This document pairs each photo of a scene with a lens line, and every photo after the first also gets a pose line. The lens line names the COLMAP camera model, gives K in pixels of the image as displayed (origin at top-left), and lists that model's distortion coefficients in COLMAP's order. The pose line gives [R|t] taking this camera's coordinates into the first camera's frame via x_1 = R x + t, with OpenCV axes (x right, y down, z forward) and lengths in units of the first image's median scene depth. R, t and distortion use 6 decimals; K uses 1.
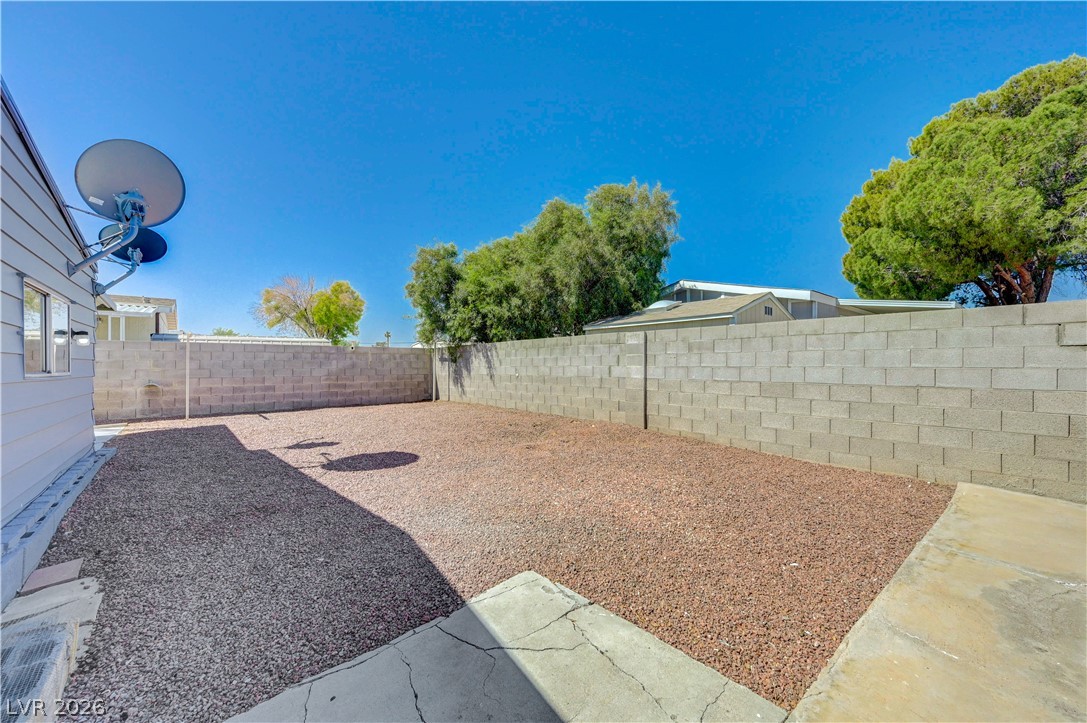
lens RADIAL K [[428.8, 0, 550.1], [0, 428.8, 366.9], [0, 0, 1]] dist [0.000284, 0.000071]
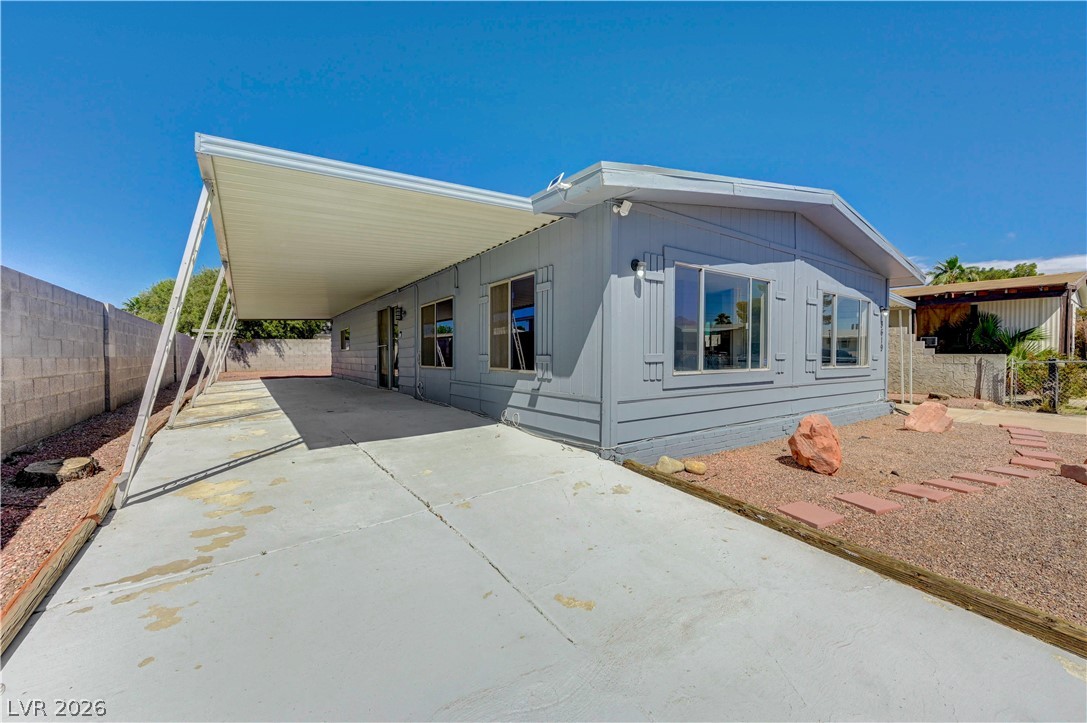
lens RADIAL K [[423.5, 0, 543.5], [0, 423.5, 361.5], [0, 0, 1]] dist [0.002736, 0.000011]
pose [[0.072066, -0.015068, 0.997286, -1.874795], [0.008098, 0.999862, 0.014522, 0.027438], [-0.997367, 0.007029, 0.072178, -0.358055]]
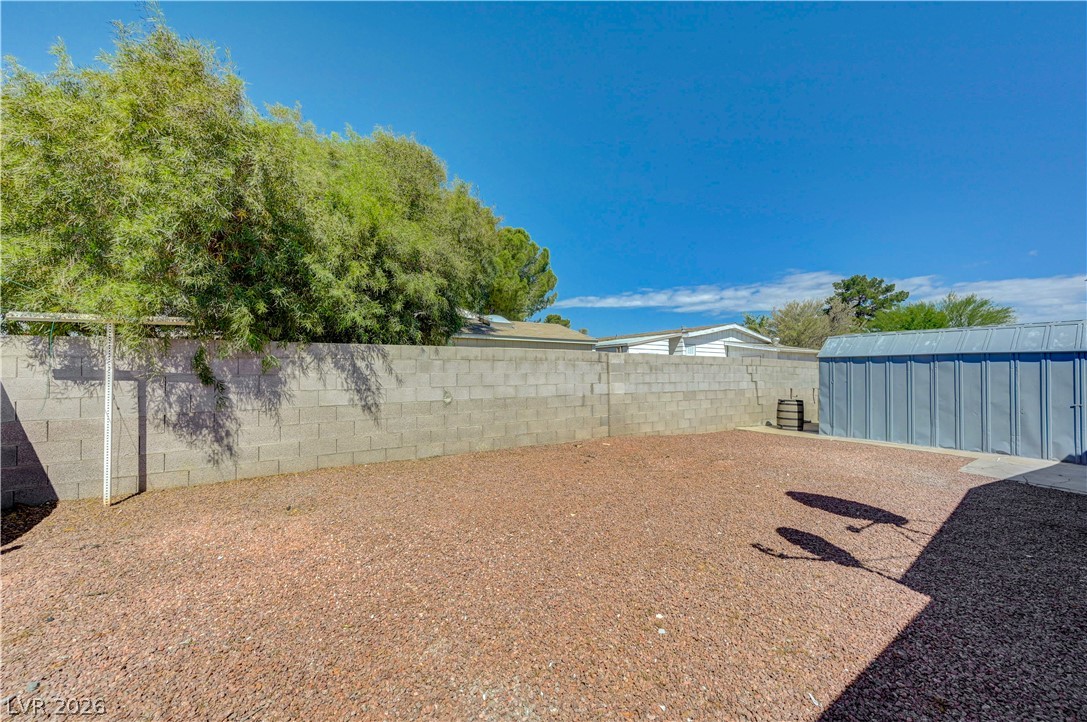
lens RADIAL K [[428.8, 0, 550.1], [0, 428.8, 366.4], [0, 0, 1]] dist [0.000284, 0.000071]
pose [[0.115265, 0.017530, 0.993180, -0.585424], [0.004304, 0.999826, -0.018147, -0.016198], [-0.993325, 0.006366, 0.115170, 0.648105]]
